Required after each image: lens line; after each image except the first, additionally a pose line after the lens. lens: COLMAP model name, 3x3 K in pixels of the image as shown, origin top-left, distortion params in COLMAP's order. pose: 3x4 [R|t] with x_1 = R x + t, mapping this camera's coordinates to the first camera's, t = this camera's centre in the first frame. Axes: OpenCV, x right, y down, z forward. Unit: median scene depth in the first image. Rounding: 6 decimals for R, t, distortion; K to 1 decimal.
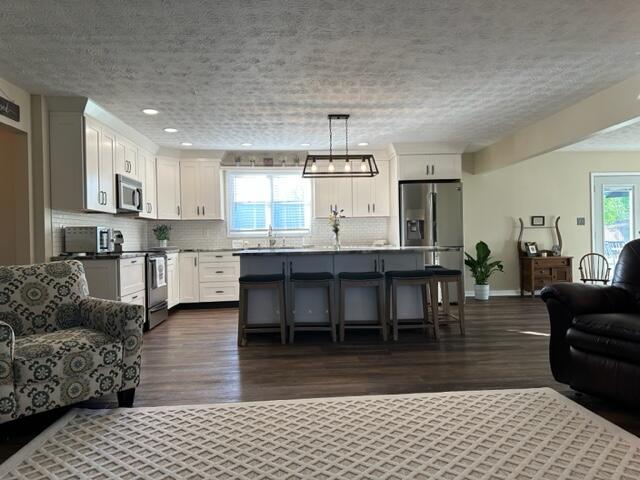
lens RADIAL K [[447.2, 0, 319.3], [0, 447.2, 239.5], [0, 0, 1]] dist [-0.000942, -0.000816]
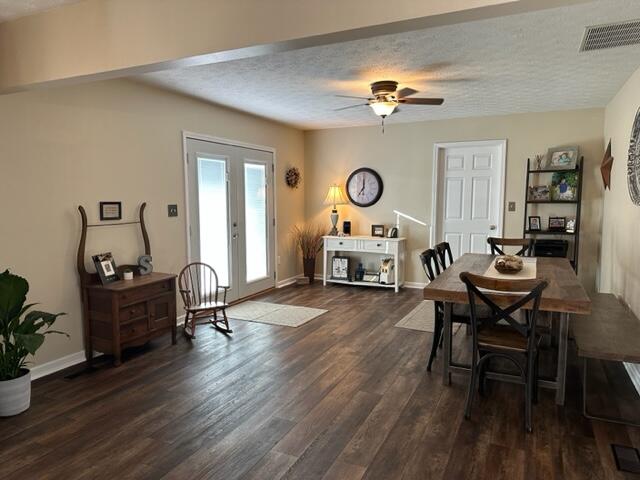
lens RADIAL K [[447.2, 0, 319.1], [0, 447.2, 241.8], [0, 0, 1]] dist [-0.000942, -0.000816]
pose [[0.489312, -0.070419, 0.869261, 0.152729], [-0.000750, 0.996700, 0.081165, -0.048999], [-0.872109, -0.040367, 0.487644, 0.538727]]
